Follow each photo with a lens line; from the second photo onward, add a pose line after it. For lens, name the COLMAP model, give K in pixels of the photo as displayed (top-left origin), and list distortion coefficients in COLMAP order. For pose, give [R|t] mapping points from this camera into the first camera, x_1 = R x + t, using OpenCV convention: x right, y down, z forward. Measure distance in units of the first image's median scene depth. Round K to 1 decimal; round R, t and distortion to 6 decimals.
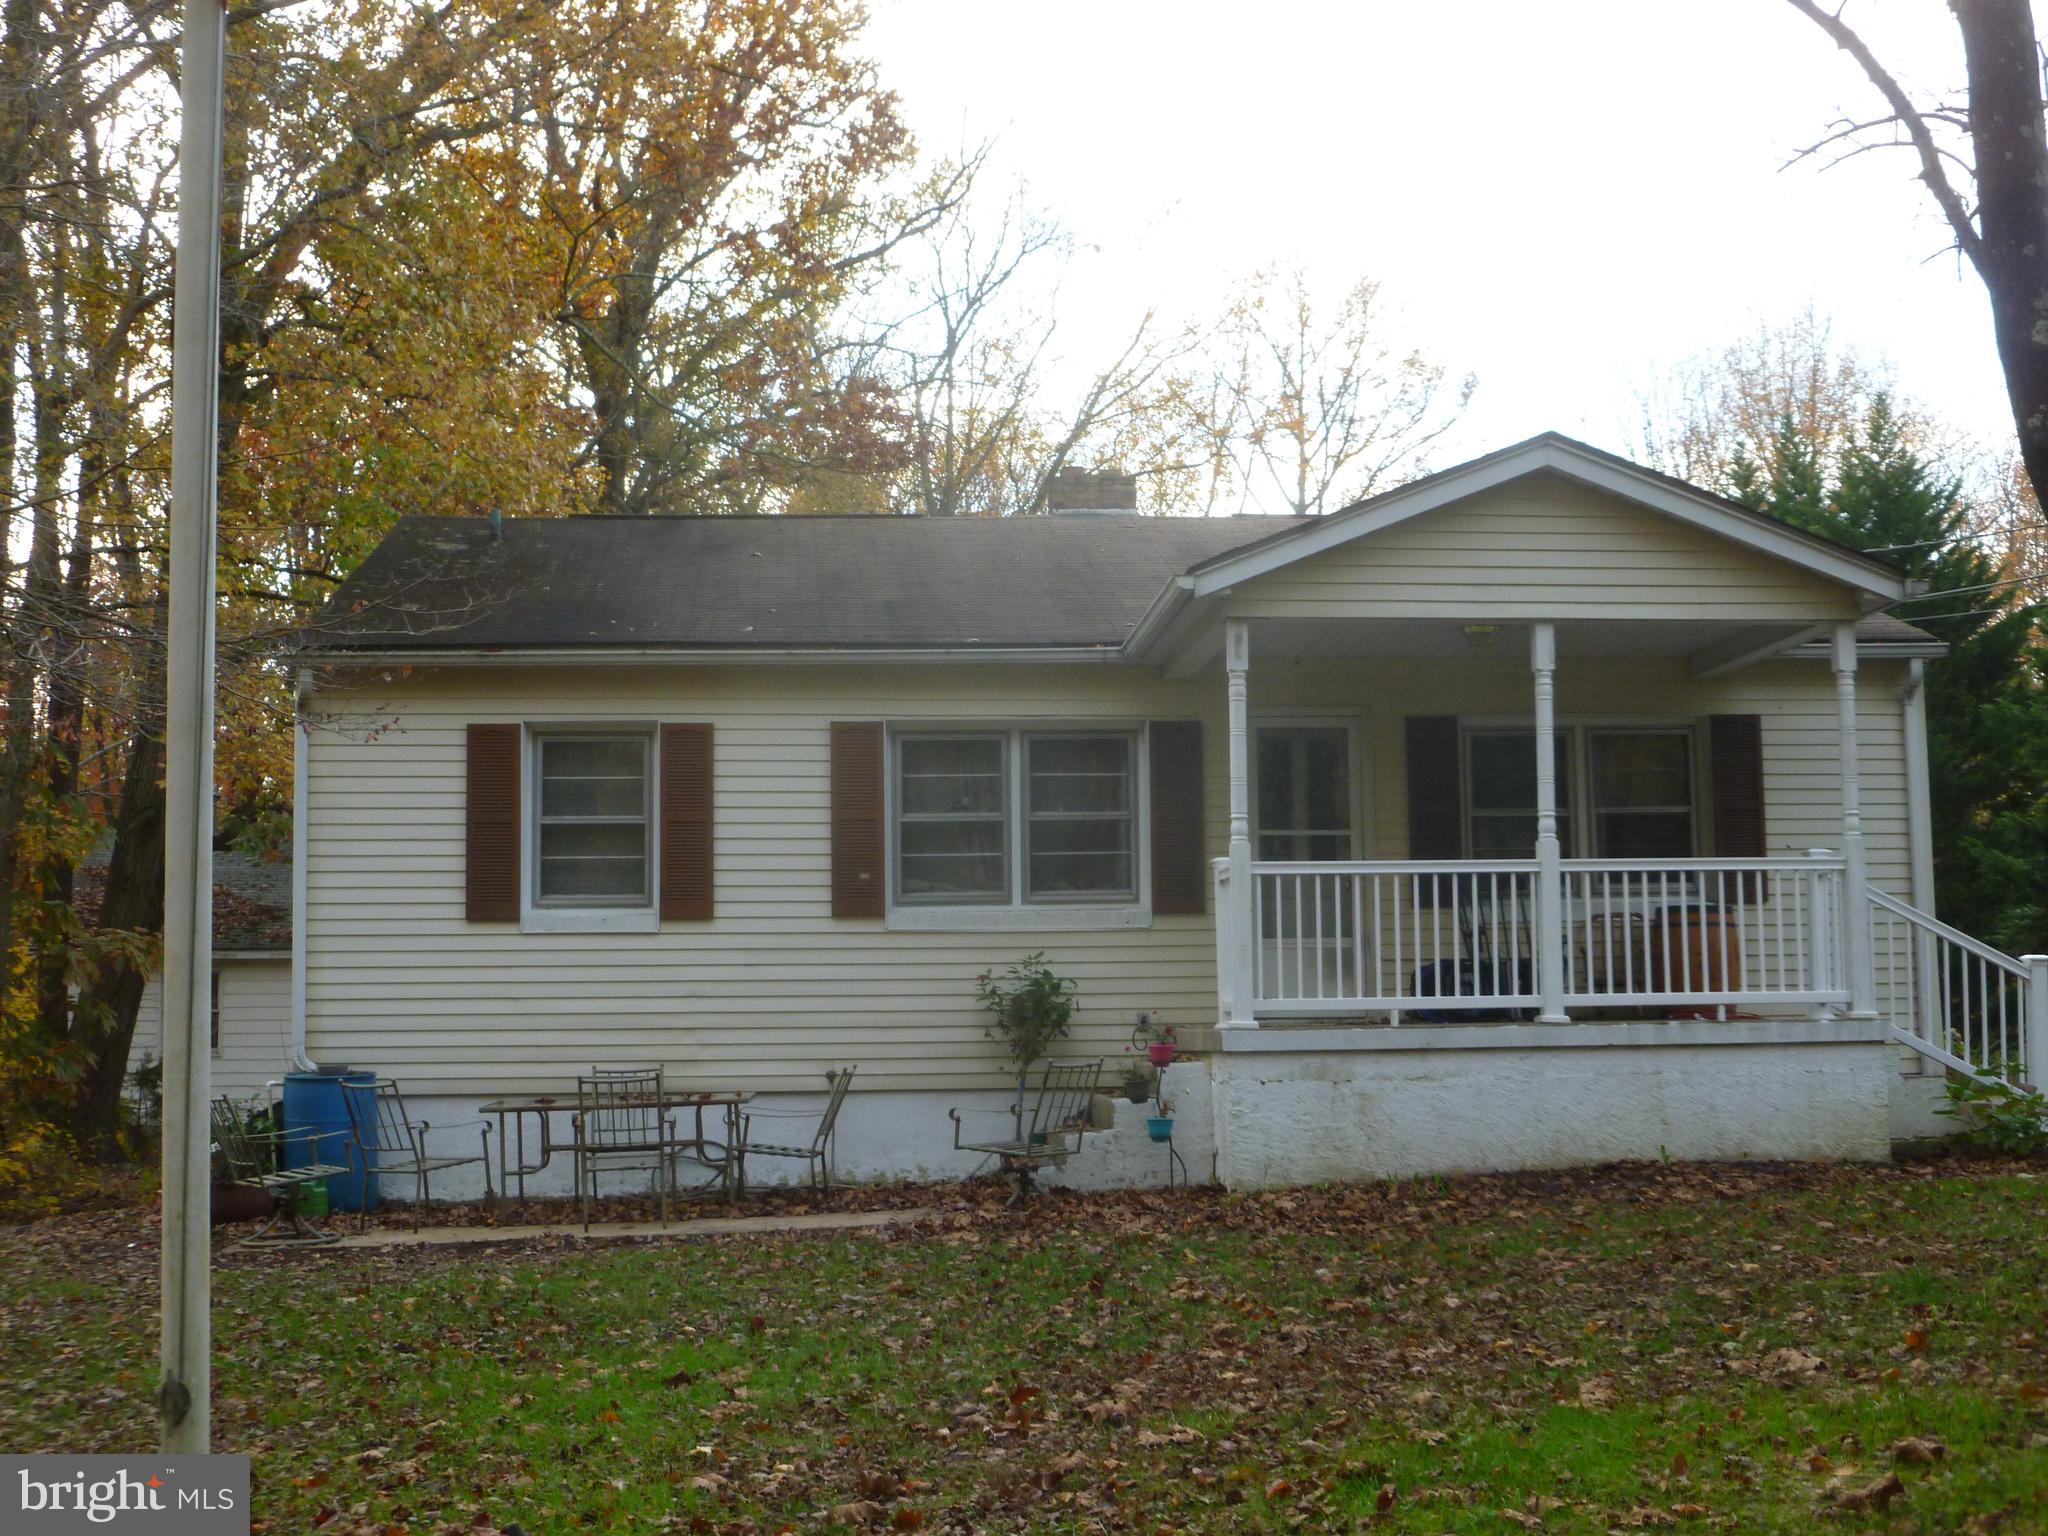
lens RADIAL K [[2496.7, 0, 1024.0], [0, 2496.7, 768.0], [0, 0, 1]] dist [-0.110148, 0.018470]
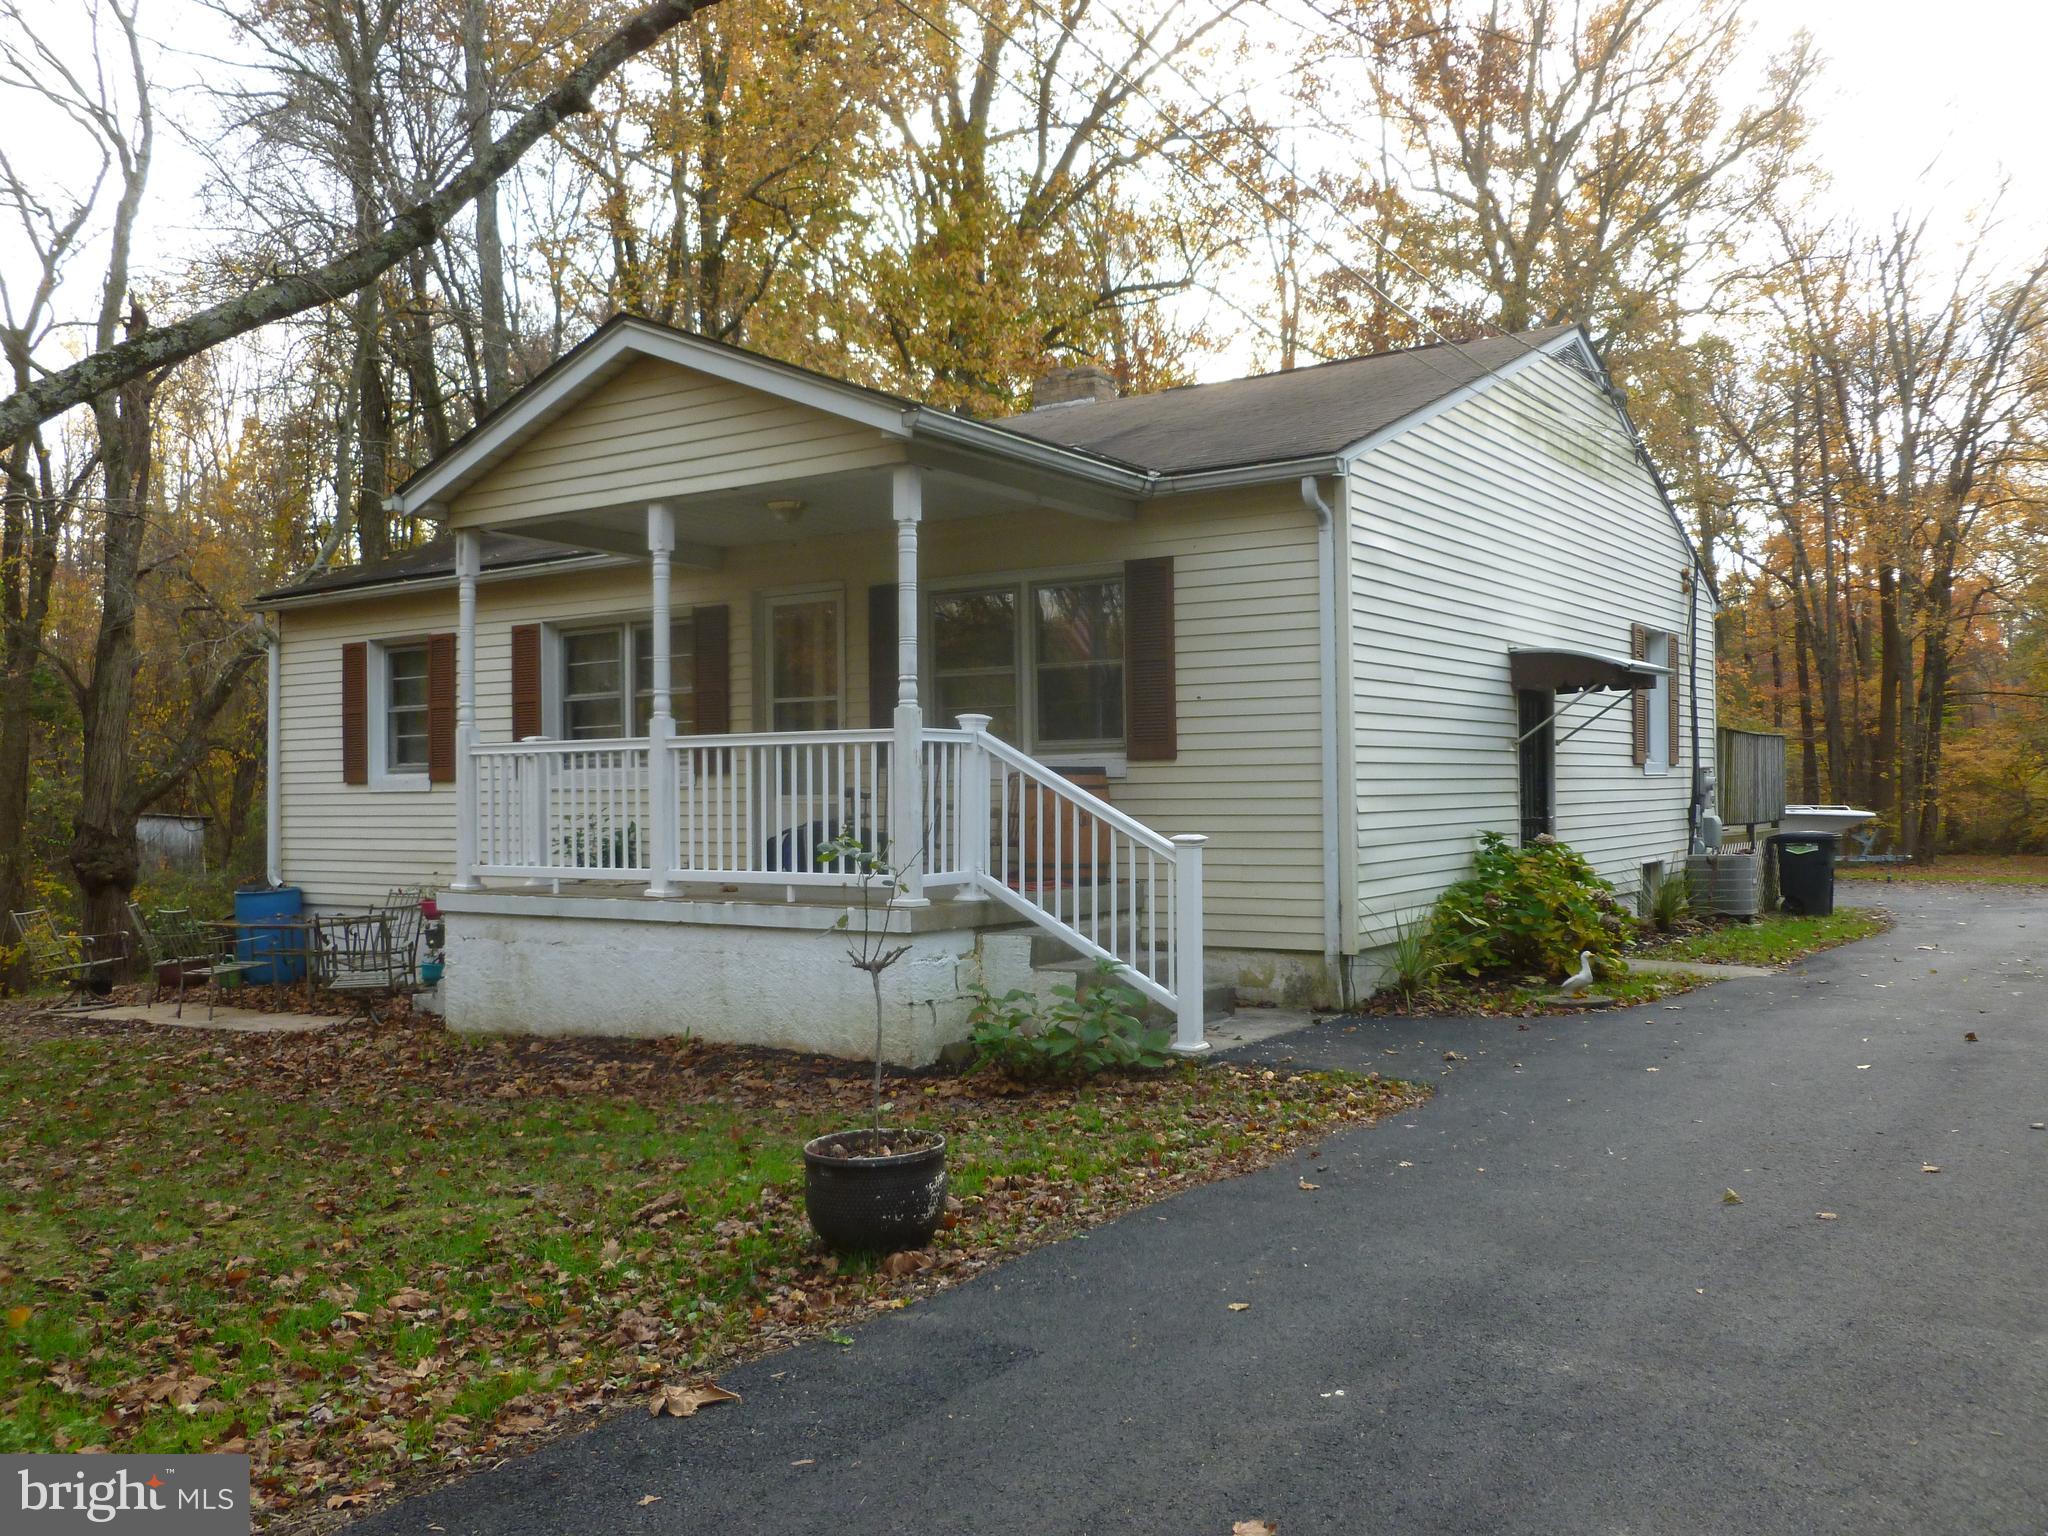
lens RADIAL K [[1710.0, 0, 1024.0], [0, 1710.0, 768.0], [0, 0, 1]] dist [0.000211, -0.000505]
pose [[0.777271, -0.005187, -0.629145, 0.703343], [0.067307, 0.994913, 0.074951, 0.005970], [0.625556, -0.100603, 0.773666, 0.498350]]
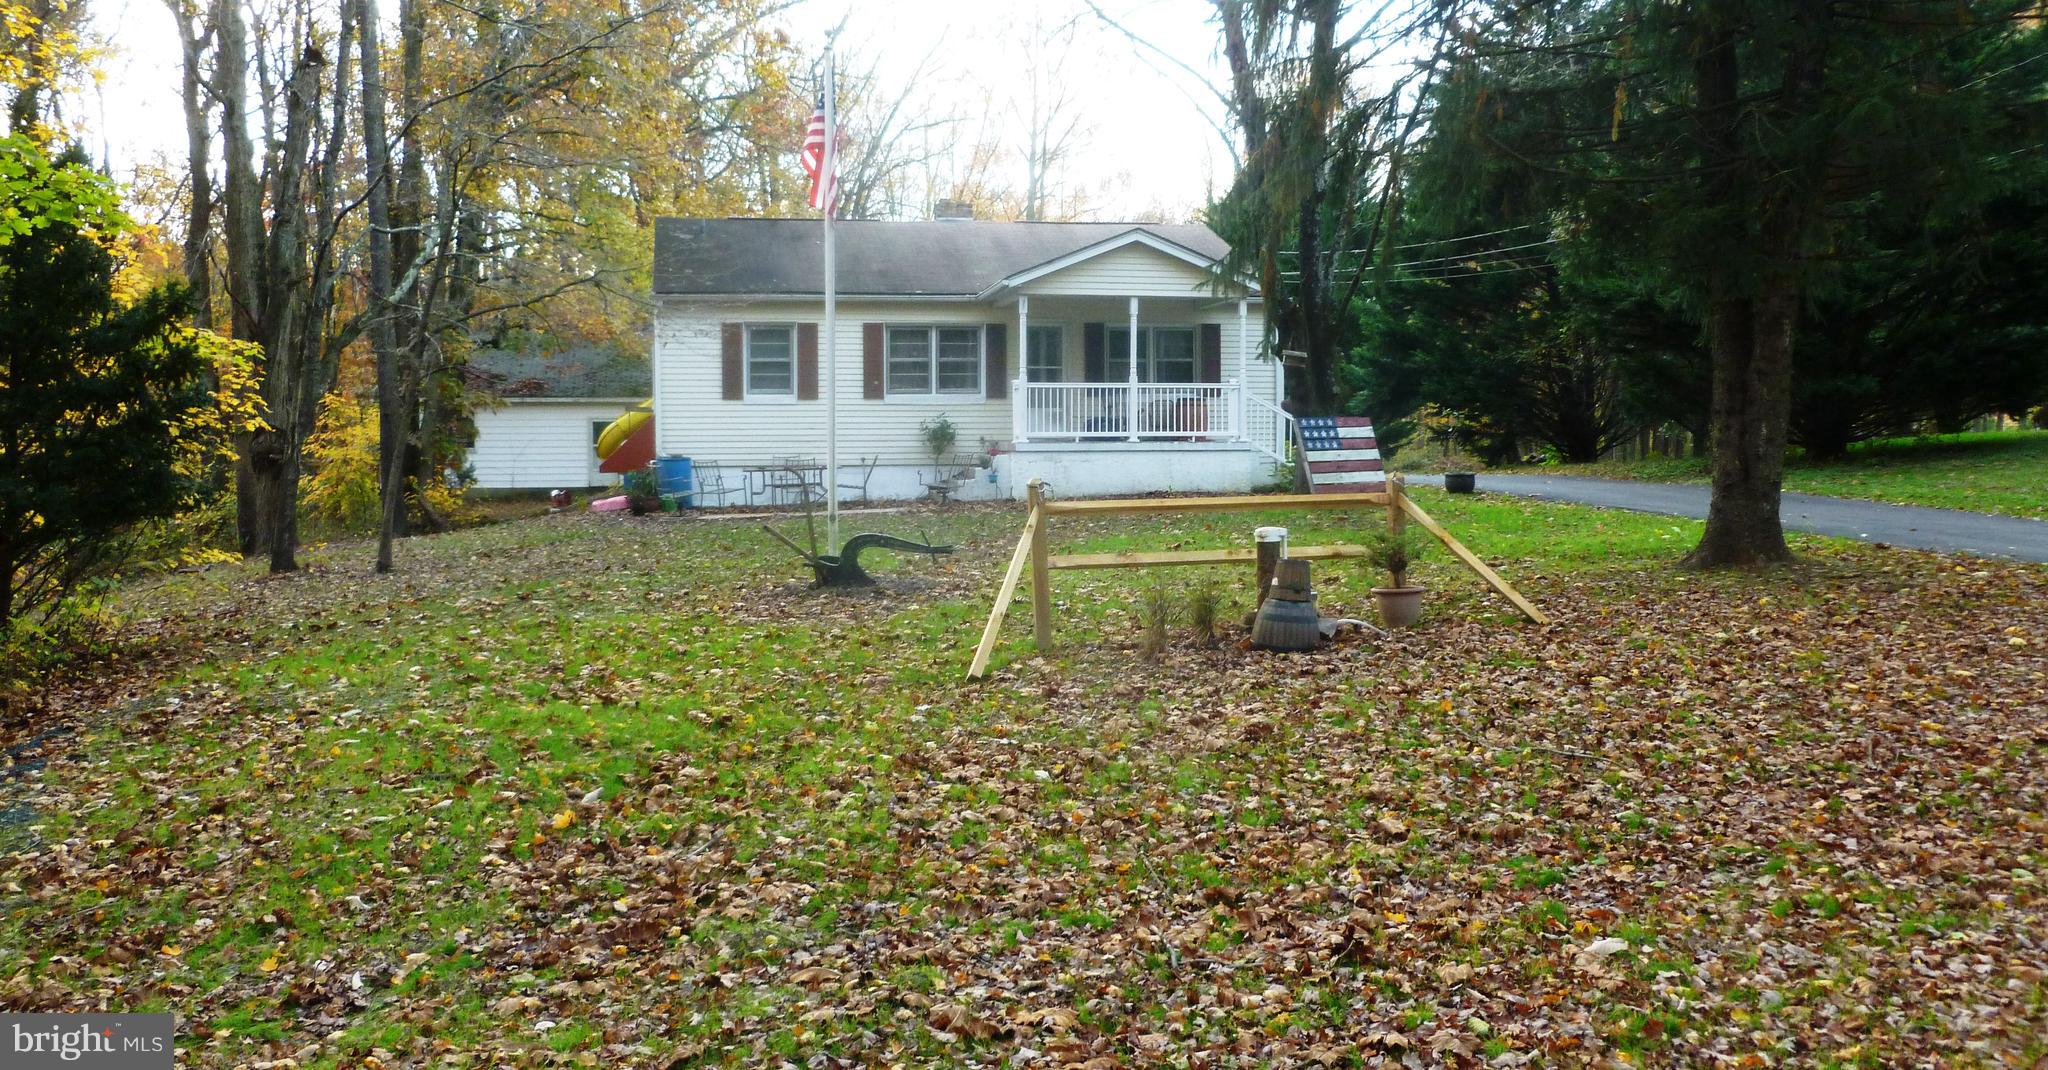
lens RADIAL K [[1611.9, 0, 1024.0], [0, 1611.9, 535.0], [0, 0, 1]] dist [-0.001839, 0.001638]
pose [[0.993786, 0.000224, 0.111311, -0.101456], [-0.018689, 0.986138, 0.164872, -0.082865], [-0.109731, -0.165928, 0.980014, -0.714122]]
